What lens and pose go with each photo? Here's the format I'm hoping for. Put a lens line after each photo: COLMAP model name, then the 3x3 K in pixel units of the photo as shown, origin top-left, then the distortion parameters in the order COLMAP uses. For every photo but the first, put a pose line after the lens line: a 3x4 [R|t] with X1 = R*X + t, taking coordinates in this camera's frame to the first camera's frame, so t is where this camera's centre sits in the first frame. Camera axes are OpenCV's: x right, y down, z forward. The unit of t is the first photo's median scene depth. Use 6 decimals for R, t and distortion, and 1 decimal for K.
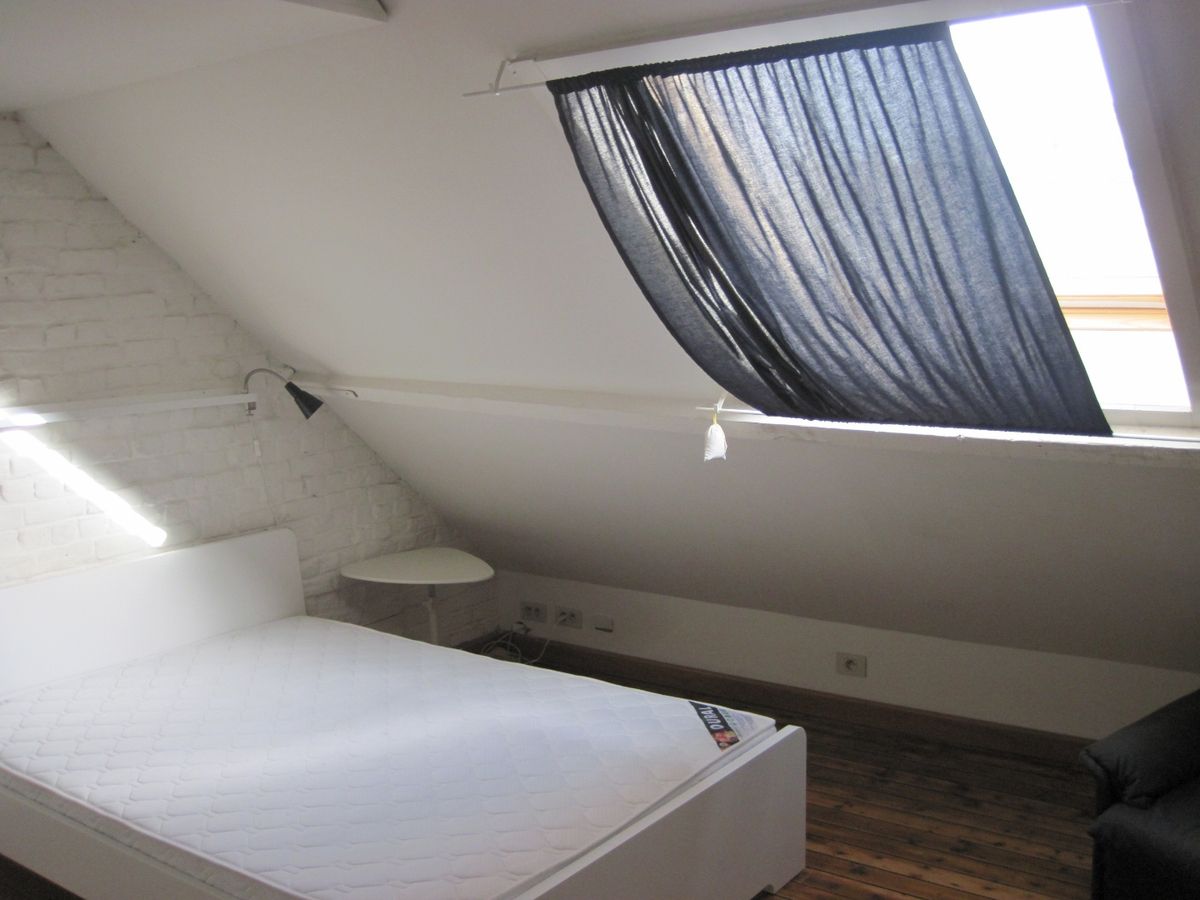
lens RADIAL K [[1210.0, 0, 600.0], [0, 1210.0, 450.0], [0, 0, 1]] dist [-0.186651, 0.137447]
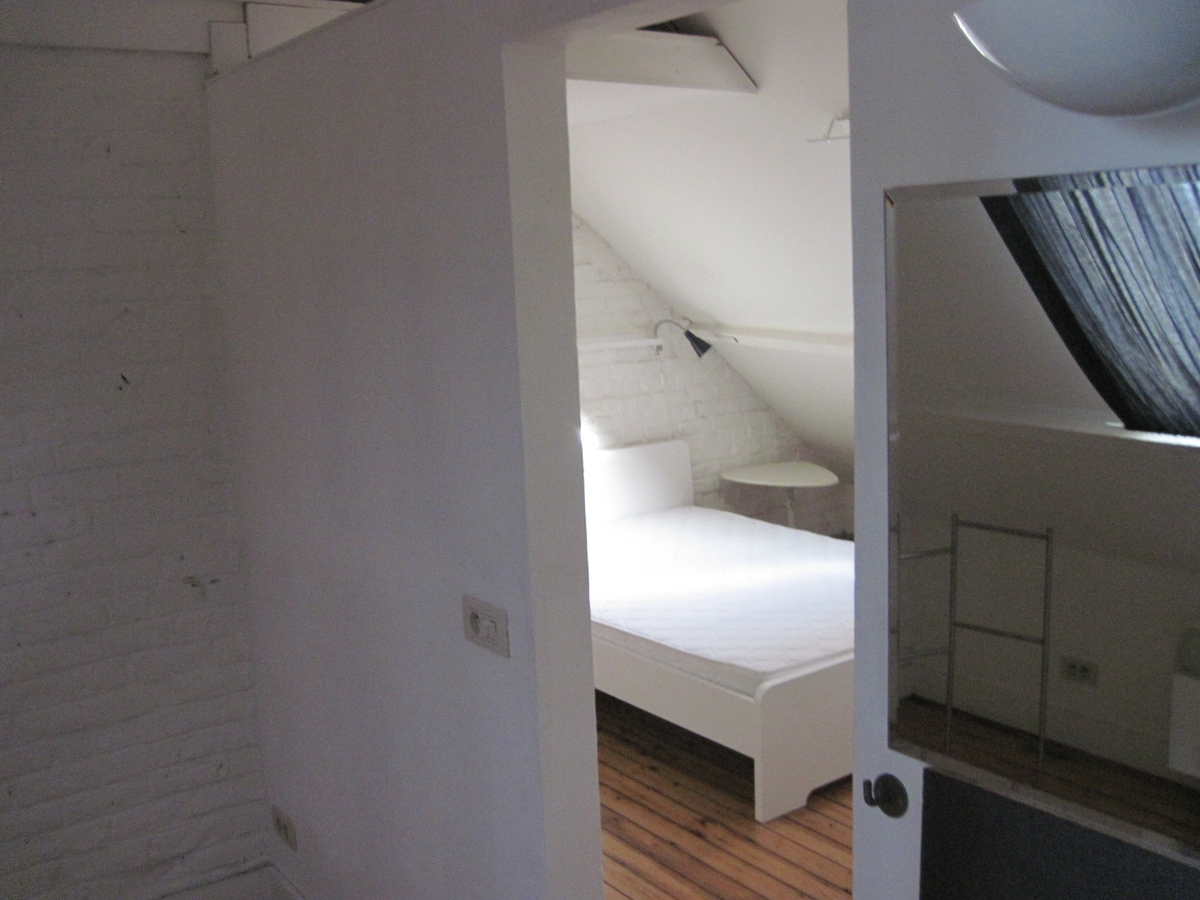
lens RADIAL K [[1210.0, 0, 600.0], [0, 1210.0, 450.0], [0, 0, 1]] dist [-0.186651, 0.137447]
pose [[0.950555, 0.035113, -0.308564, 0.073424], [-0.022446, 0.998757, 0.044508, 0.020384], [0.309743, -0.035381, 0.950162, -0.339436]]
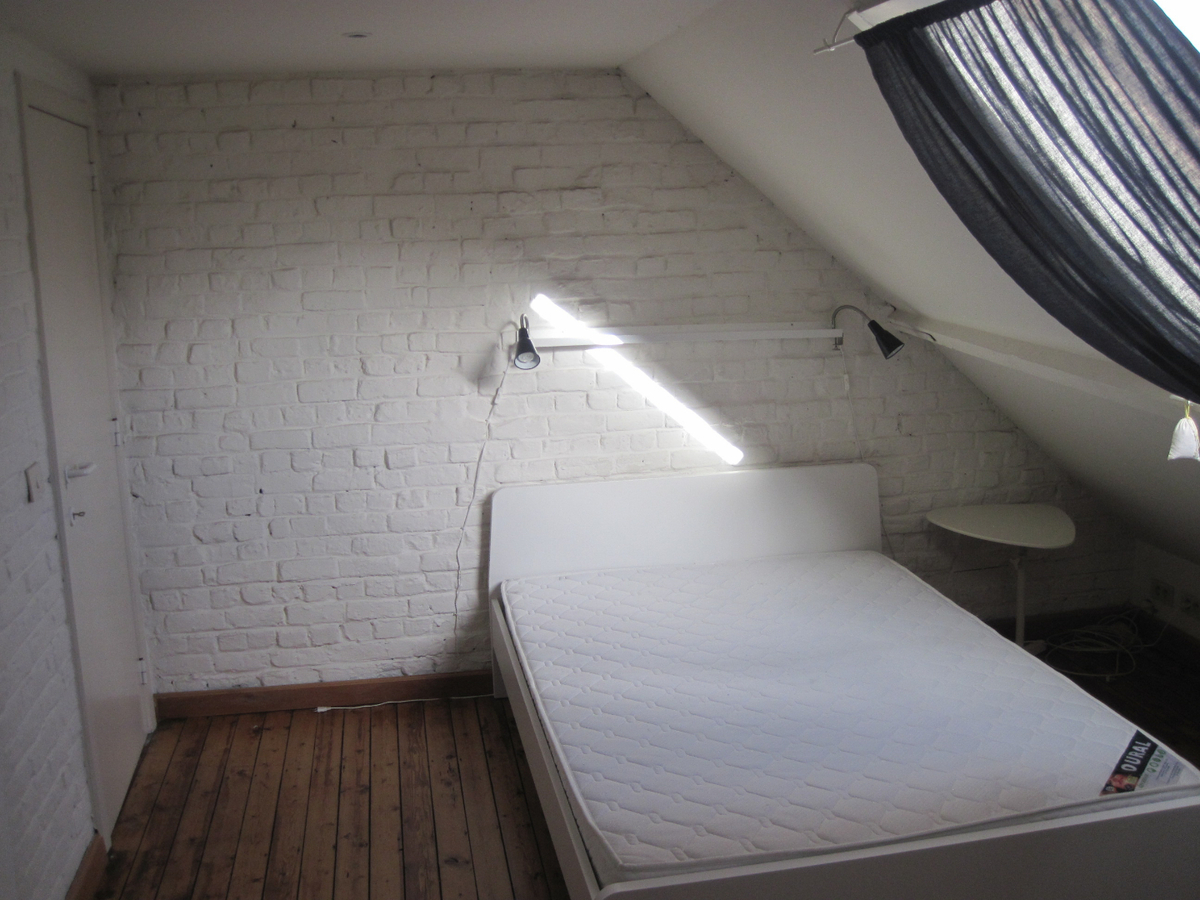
lens RADIAL K [[1210.0, 0, 600.0], [0, 1210.0, 450.0], [0, 0, 1]] dist [-0.186651, 0.137447]
pose [[0.729817, 0.136167, -0.669945, 0.273327], [-0.081729, 0.990313, 0.112250, -0.044996], [0.678740, -0.027168, 0.733876, 0.106866]]
